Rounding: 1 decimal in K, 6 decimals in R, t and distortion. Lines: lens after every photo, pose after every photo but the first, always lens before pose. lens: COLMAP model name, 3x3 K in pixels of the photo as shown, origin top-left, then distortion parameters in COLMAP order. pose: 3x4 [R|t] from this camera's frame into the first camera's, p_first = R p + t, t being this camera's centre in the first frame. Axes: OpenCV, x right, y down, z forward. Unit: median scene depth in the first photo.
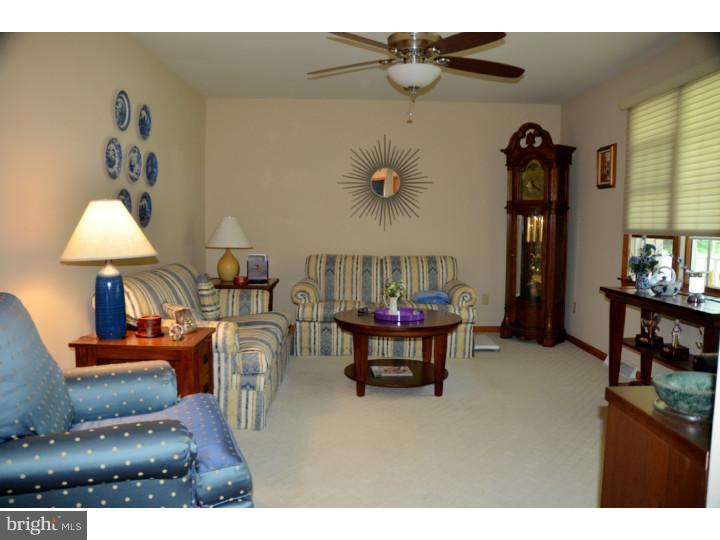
lens RADIAL K [[574.2, 0, 357.7], [0, 574.2, 281.6], [0, 0, 1]] dist [-0.131034, 0.146133]
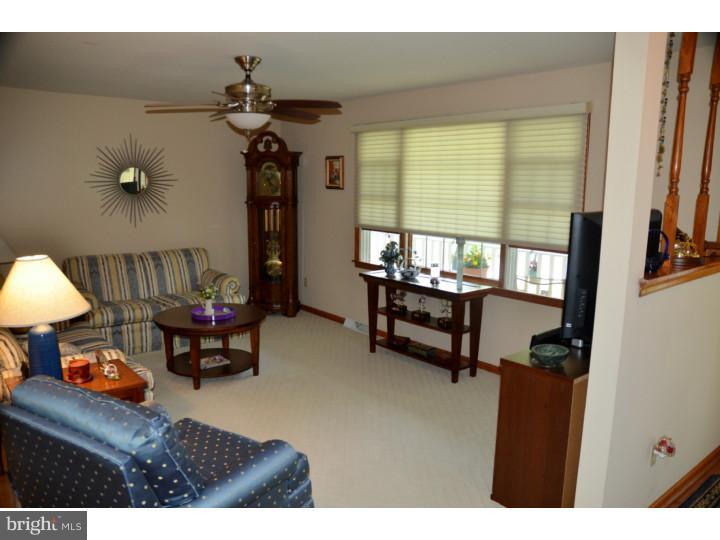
lens RADIAL K [[574.2, 0, 357.7], [0, 574.2, 281.6], [0, 0, 1]] dist [-0.131034, 0.146133]
pose [[0.798826, -0.108788, 0.591643, -0.288304], [0.060805, 0.993077, 0.100503, -0.081096], [-0.598481, -0.044310, 0.799911, -0.072509]]
